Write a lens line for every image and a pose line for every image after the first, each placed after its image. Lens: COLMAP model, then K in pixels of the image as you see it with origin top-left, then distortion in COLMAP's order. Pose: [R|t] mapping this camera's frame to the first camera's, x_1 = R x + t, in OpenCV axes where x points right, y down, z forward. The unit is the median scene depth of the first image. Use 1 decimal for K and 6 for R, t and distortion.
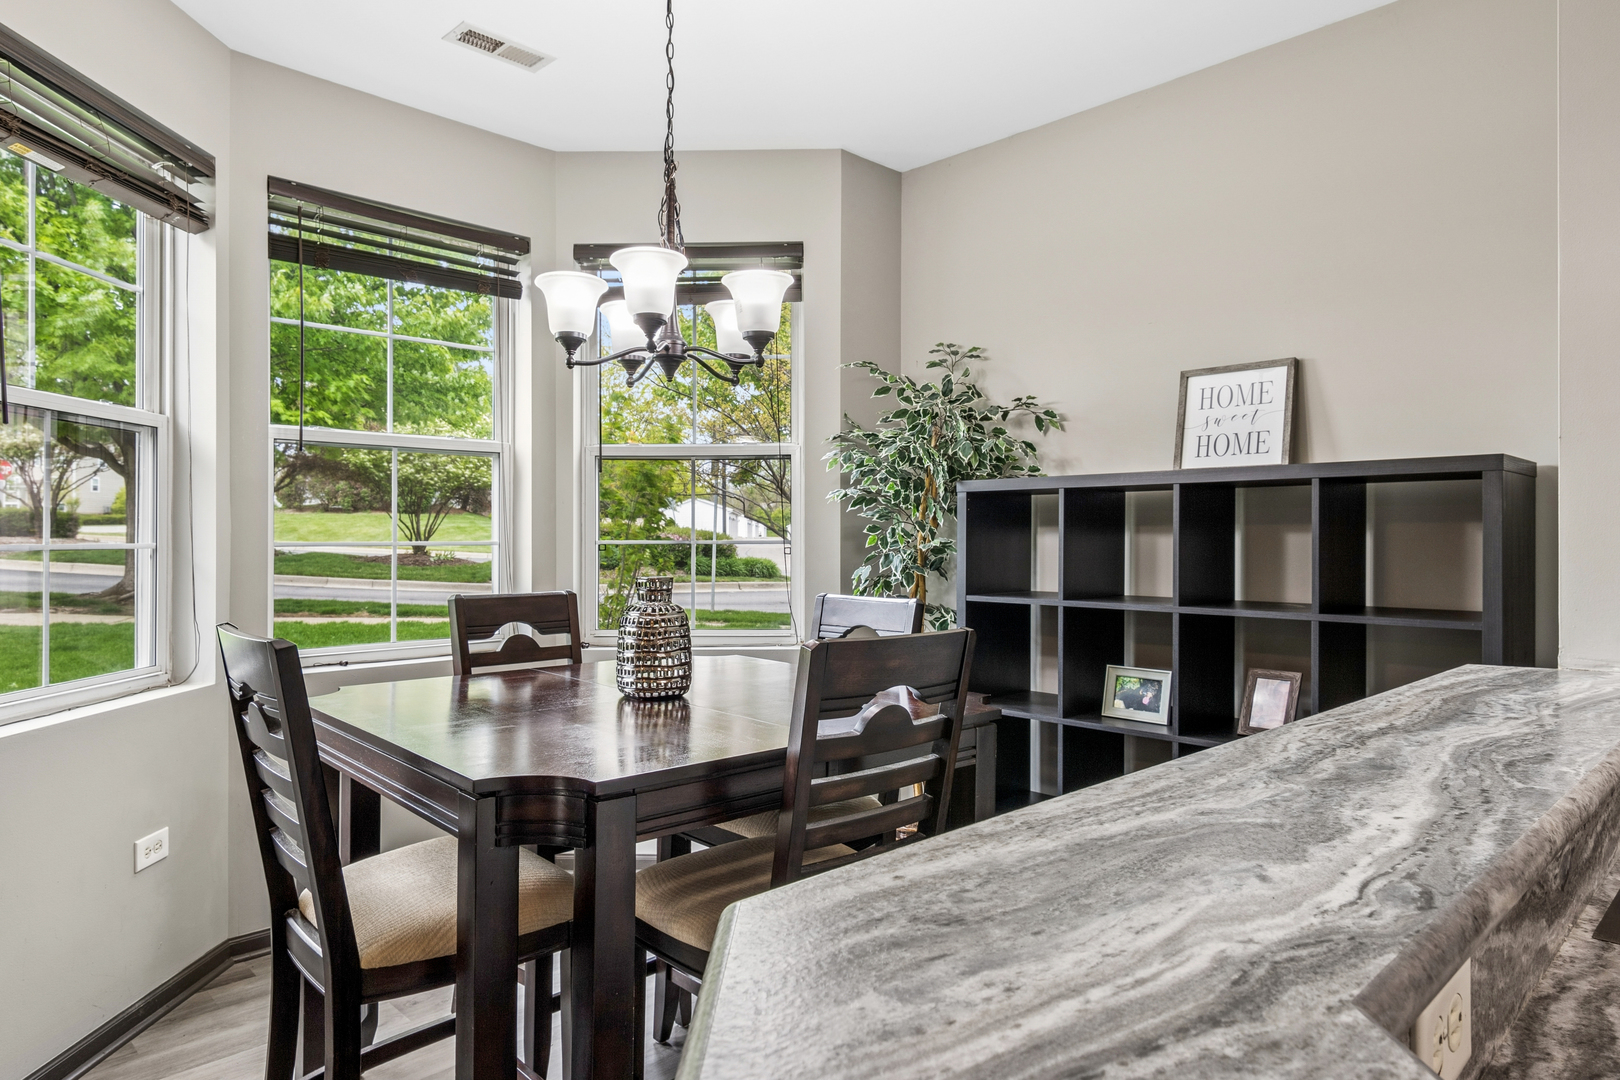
lens RADIAL K [[976.0, 0, 806.9], [0, 976.0, 528.9], [0, 0, 1]] dist [0.013539, -0.001993]
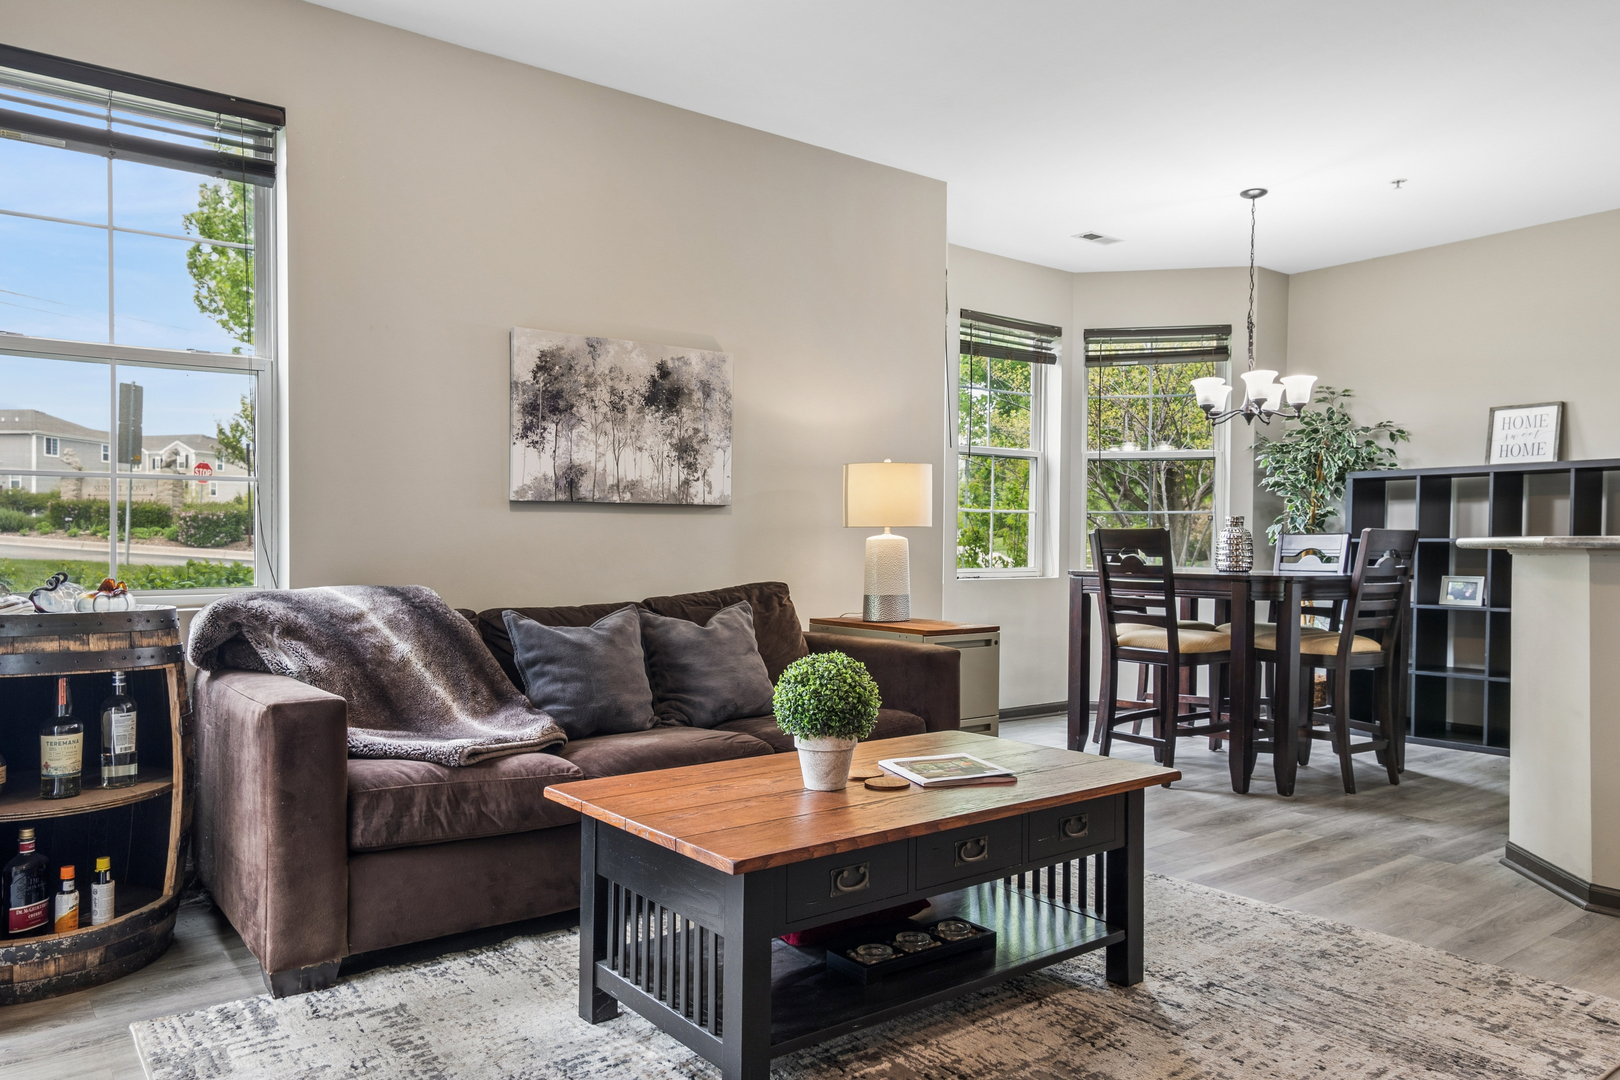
lens RADIAL K [[1130.2, 0, 817.2], [0, 1130.2, 568.6], [0, 0, 1]] dist [0.045156, -0.021356]
pose [[0.994093, 0.004272, -0.108451, -0.541095], [-0.001384, 0.999643, 0.026689, 0.066166], [0.108526, -0.026381, 0.993743, -1.072133]]
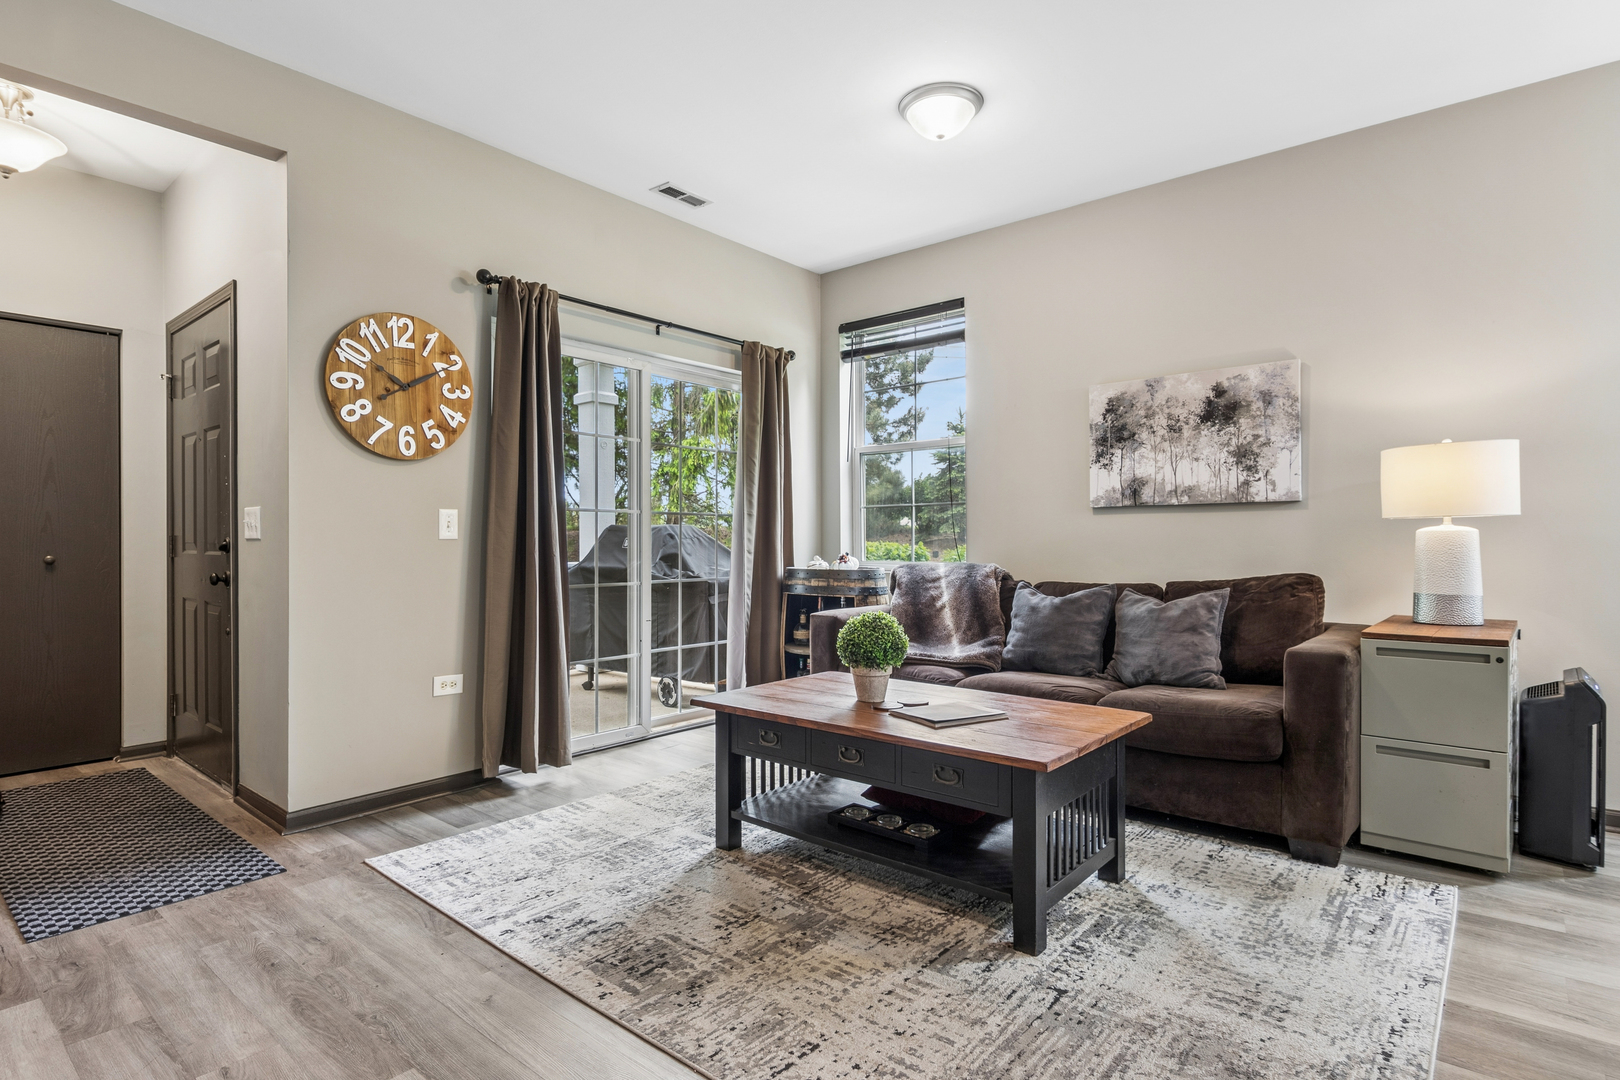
lens RADIAL K [[824.1, 0, 809.7], [0, 824.1, 563.8], [0, 0, 1]] dist [0.007137, -0.002412]
pose [[0.099728, 0.033319, -0.994457, 0.222898], [0.010154, 0.999353, 0.034502, 0.064259], [0.994963, -0.013538, 0.099325, -0.446931]]
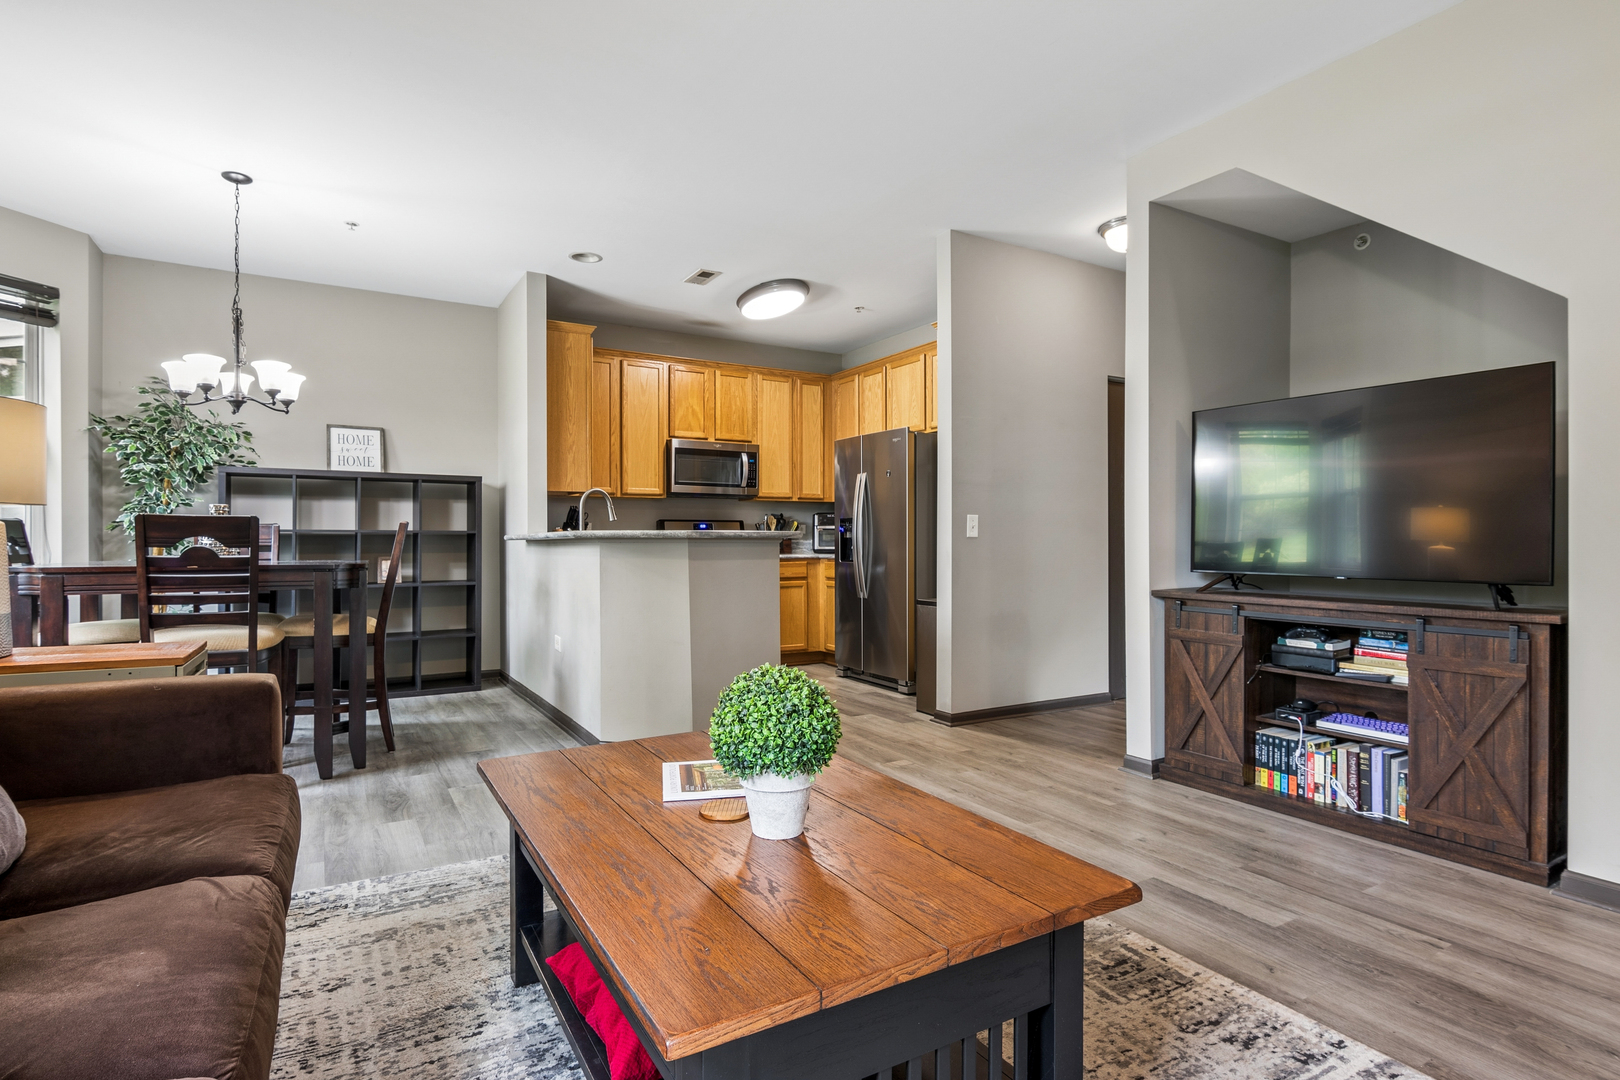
lens RADIAL K [[824.1, 0, 823.3], [0, 824.1, 546.8], [0, 0, 1]] dist [0.007137, -0.002412]
pose [[0.220153, -0.008563, 0.975428, -1.069825], [-0.010155, 0.999887, 0.011070, 0.070816], [-0.975412, -0.012342, 0.220041, -0.424450]]
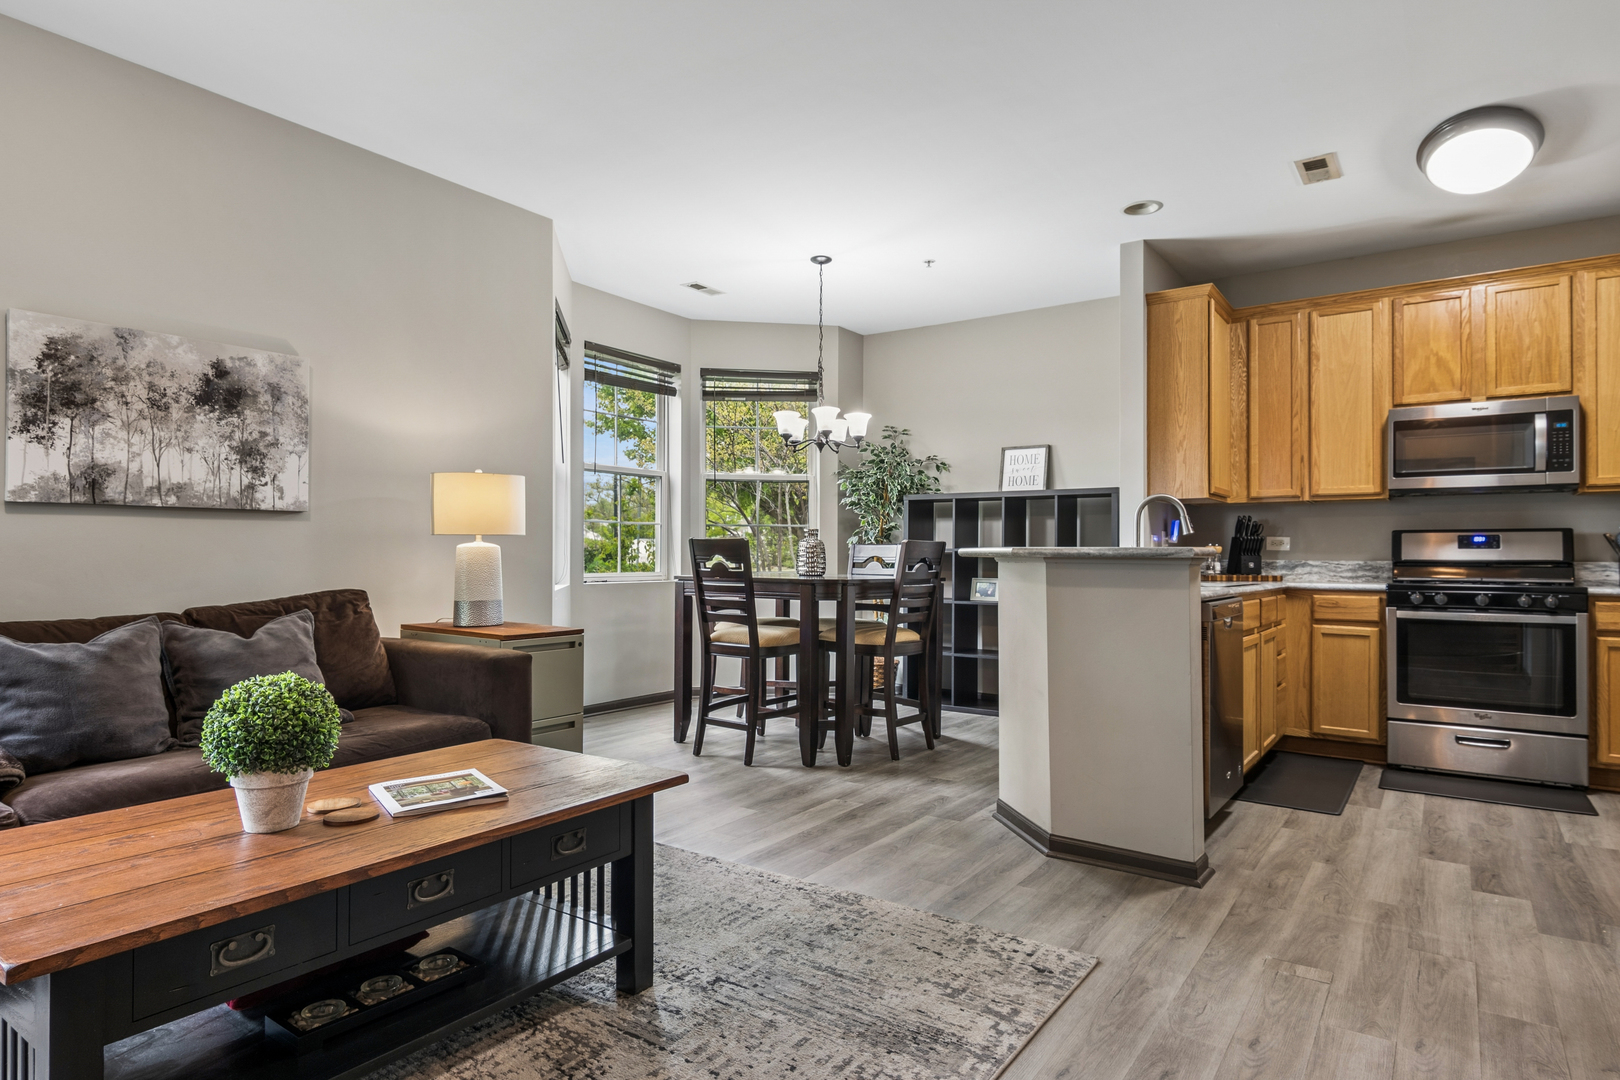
lens RADIAL K [[920.6, 0, 819.4], [0, 920.6, 543.3], [0, 0, 1]] dist [0.016651, -0.007536]
pose [[0.981448, 0.006664, 0.191615, -0.402860], [-0.005758, 0.999969, -0.005283, 0.066475], [-0.191644, 0.004081, 0.981456, -0.916425]]
